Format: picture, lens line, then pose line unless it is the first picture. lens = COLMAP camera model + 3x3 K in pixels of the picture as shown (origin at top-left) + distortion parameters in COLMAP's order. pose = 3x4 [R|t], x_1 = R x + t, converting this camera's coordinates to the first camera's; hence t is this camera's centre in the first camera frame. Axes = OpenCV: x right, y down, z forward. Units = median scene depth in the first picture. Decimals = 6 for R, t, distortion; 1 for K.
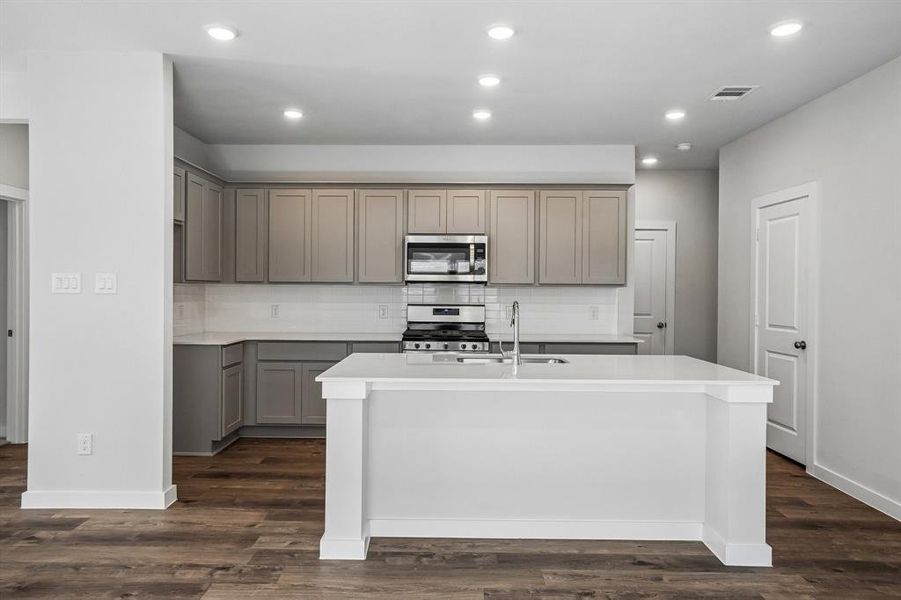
lens RADIAL K [[585.1, 0, 438.8], [0, 585.1, 290.3], [0, 0, 1]] dist [-0.004708, 0.022861]
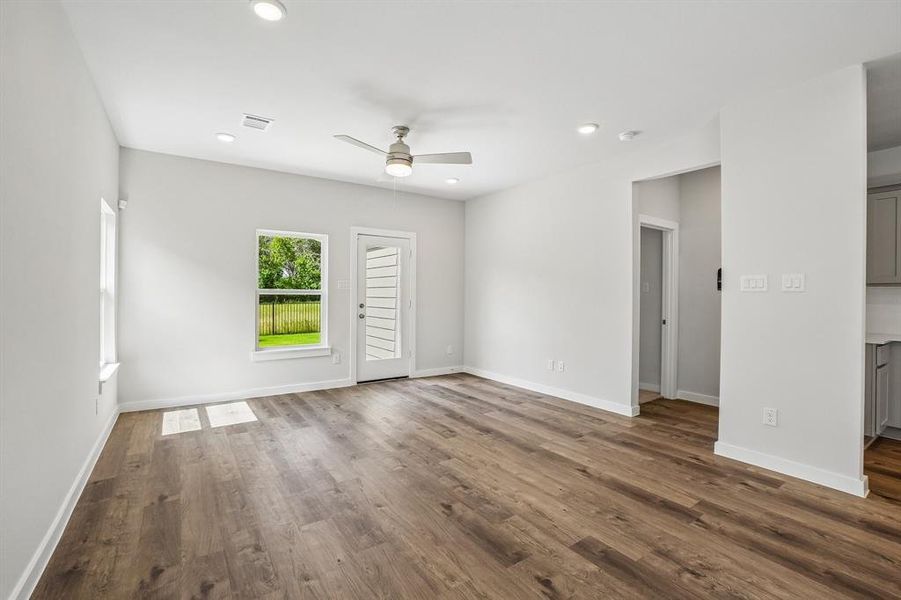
lens RADIAL K [[400.4, 0, 446.4], [0, 400.4, 297.4], [0, 0, 1]] dist [-0.060743, 0.023535]
pose [[0.580009, 0.003130, -0.814604, -0.266857], [-0.005992, 0.999982, -0.000423, 0.016895], [0.814588, 0.005126, 0.580018, -0.003116]]
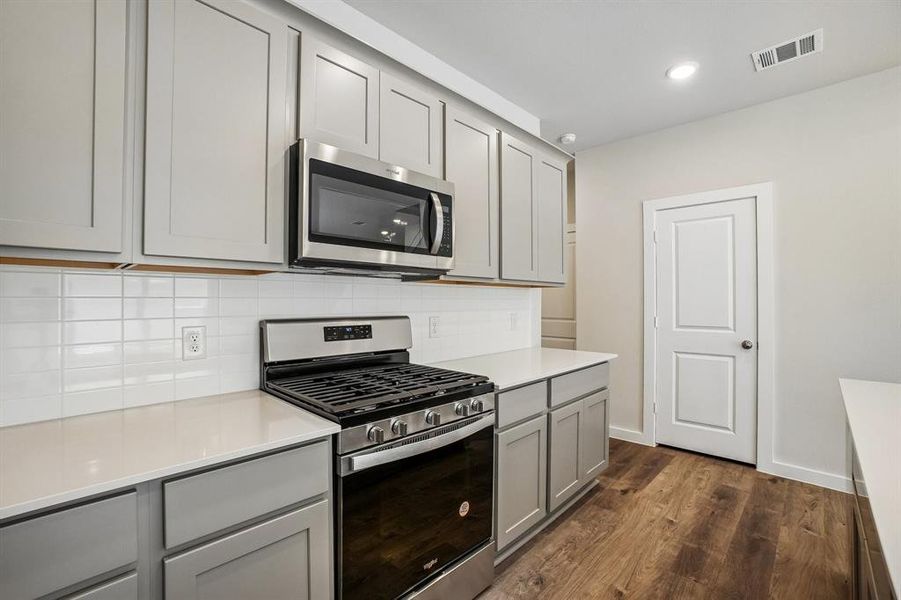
lens RADIAL K [[393.8, 0, 442.4], [0, 393.8, 295.5], [0, 0, 1]] dist [-0.062552, 0.018910]
pose [[0.688841, 0.002893, 0.724907, -0.207533], [0.003879, 0.999963, -0.007676, 0.011190], [-0.724902, 0.008100, 0.688804, 0.902270]]
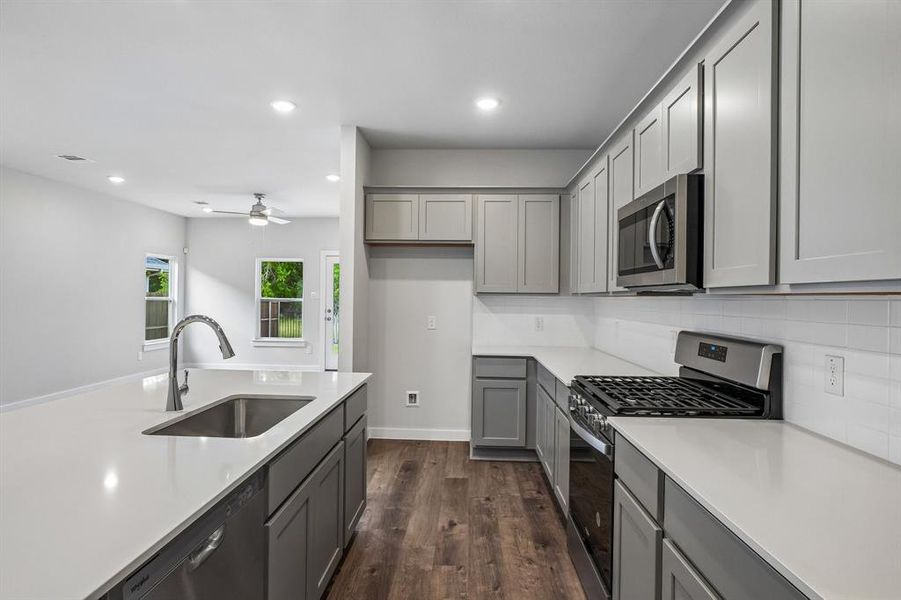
lens RADIAL K [[491.9, 0, 447.1], [0, 491.9, 294.7], [0, 0, 1]] dist [-0.025775, 0.000585]
pose [[-0.027322, -0.014870, -0.999516, 0.509105], [-0.015907, 0.999769, -0.014439, 0.000429], [0.999500, 0.015505, -0.027552, 0.996452]]
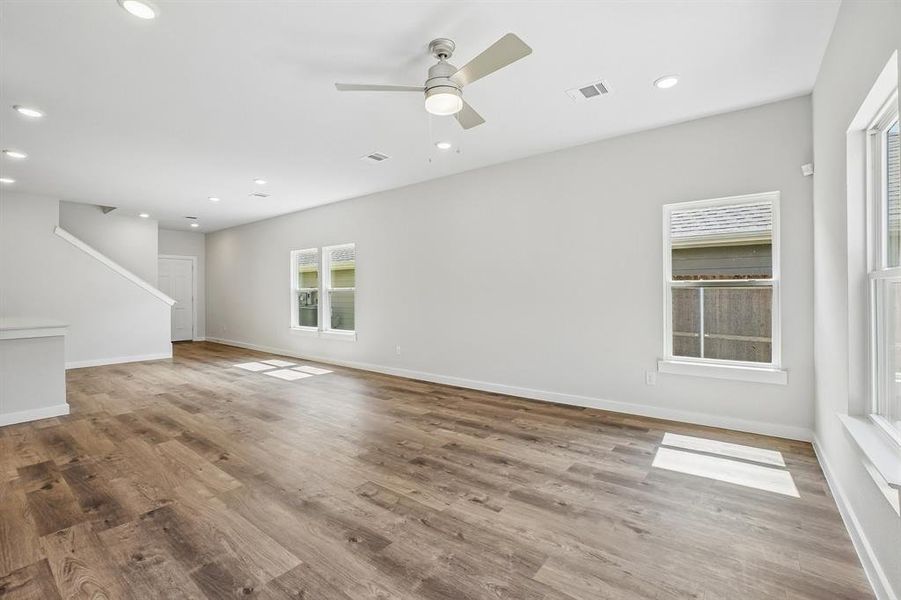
lens RADIAL K [[393.8, 0, 442.4], [0, 393.8, 295.5], [0, 0, 1]] dist [-0.062552, 0.018910]
pose [[-0.798082, -0.011858, 0.602433, -1.283271], [-0.002967, 0.999872, 0.015750, 0.018380], [-0.602542, 0.010783, -0.798014, 0.802005]]
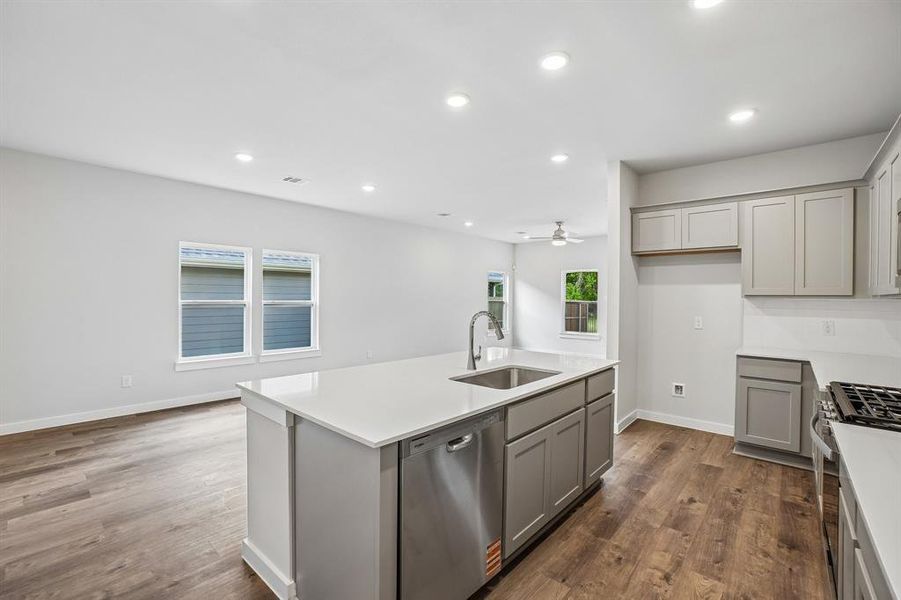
lens RADIAL K [[400.4, 0, 446.4], [0, 400.4, 297.4], [0, 0, 1]] dist [-0.060743, 0.023535]
pose [[-0.655936, -0.014747, -0.754673, 0.540637], [-0.017740, 0.999834, -0.004119, -0.000348], [0.754608, 0.010686, -0.656089, 1.089428]]
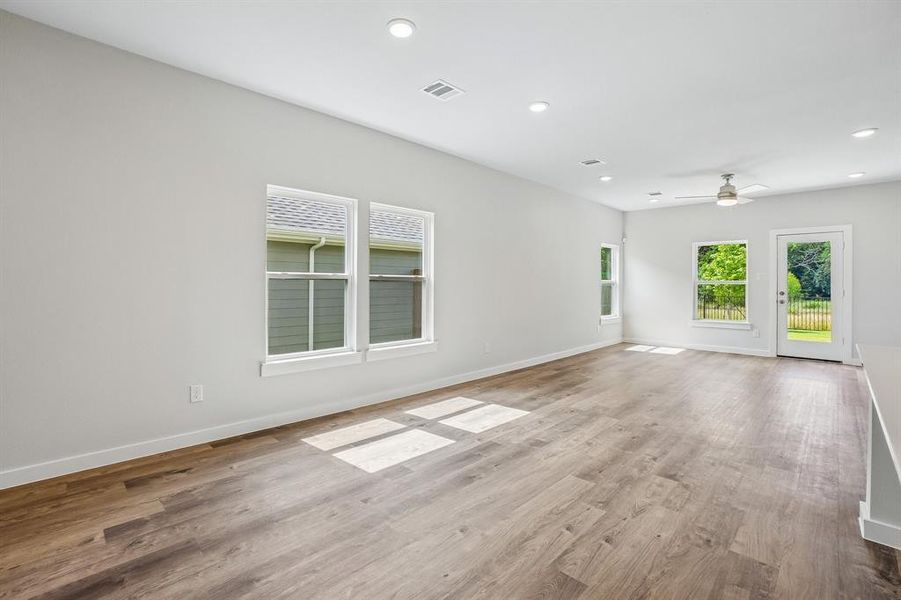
lens RADIAL K [[412.2, 0, 442.2], [0, 412.2, 282.7], [0, 0, 1]] dist [-0.058579, 0.023624]
pose [[-0.693408, -0.016139, -0.720365, 0.531277], [-0.017392, 0.999833, -0.005659, 0.034428], [0.720336, 0.008605, -0.693572, 0.604929]]
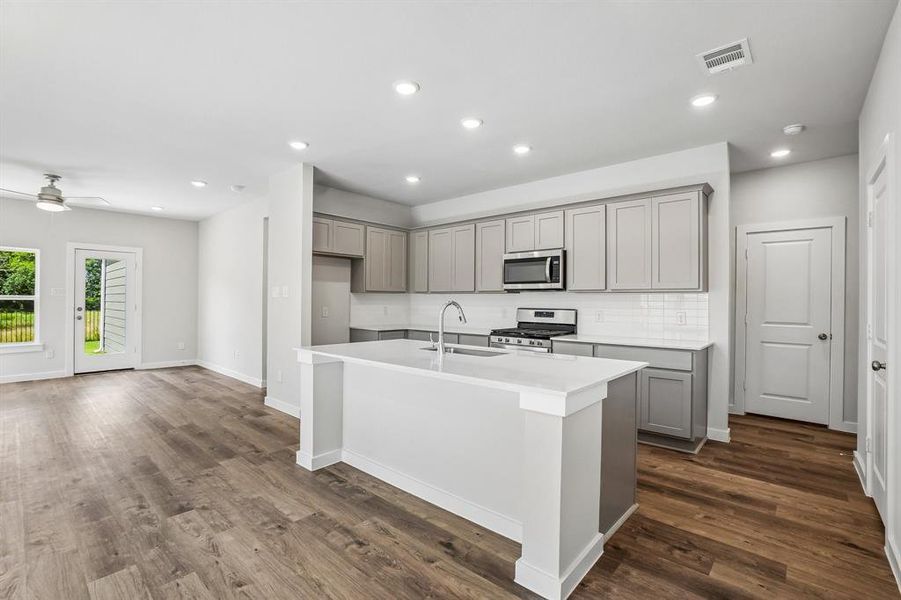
lens RADIAL K [[409.5, 0, 444.9], [0, 409.5, 297.2], [0, 0, 1]] dist [-0.059532, 0.023021]
pose [[0.752814, -0.007705, -0.658189, 0.518621], [-0.003868, 0.999862, -0.016128, 0.019104], [0.658222, 0.014687, 0.752680, 0.280195]]
